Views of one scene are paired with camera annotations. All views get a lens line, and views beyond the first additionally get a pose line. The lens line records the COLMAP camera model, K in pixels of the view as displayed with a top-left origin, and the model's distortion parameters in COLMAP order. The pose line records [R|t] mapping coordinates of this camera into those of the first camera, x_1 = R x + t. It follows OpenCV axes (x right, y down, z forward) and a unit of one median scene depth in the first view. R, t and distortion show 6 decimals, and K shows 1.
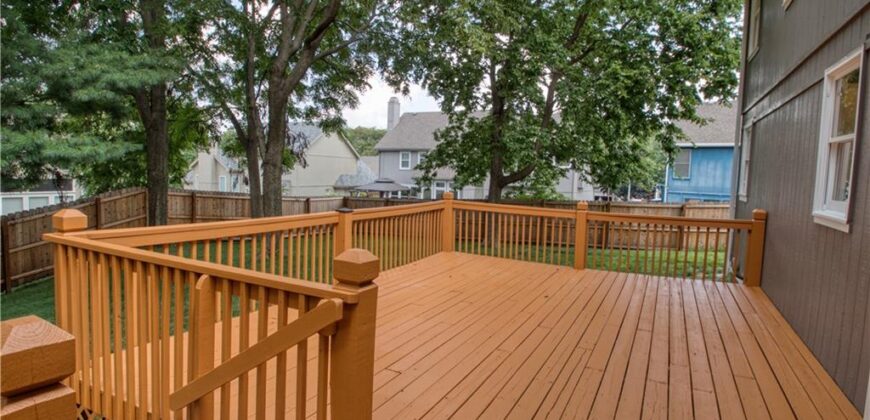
lens RADIAL K [[457.1, 0, 433.7], [0, 457.1, 200.7], [0, 0, 1]] dist [0.000881, -0.000110]
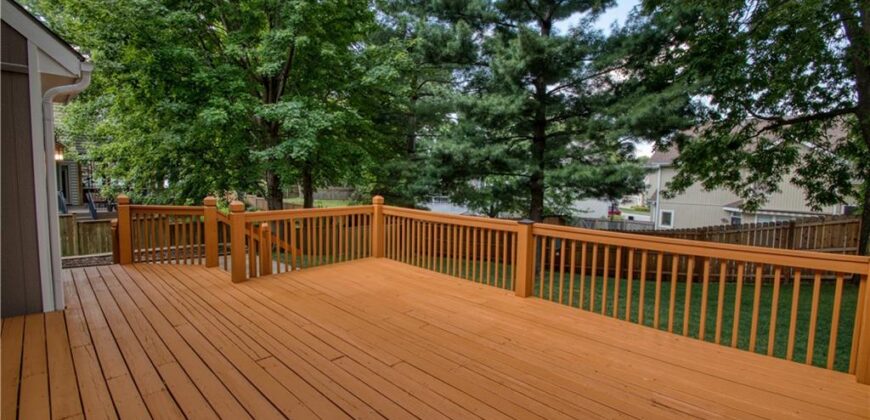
lens RADIAL K [[382.0, 0, 435.0], [0, 382.0, 210.0], [0, 0, 1]] dist [0.001114, -0.012376]
pose [[-0.272350, 0.042363, -0.961265, 0.758295], [-0.092587, 0.993241, 0.070004, -0.046498], [0.957733, 0.108066, -0.266587, 1.183771]]
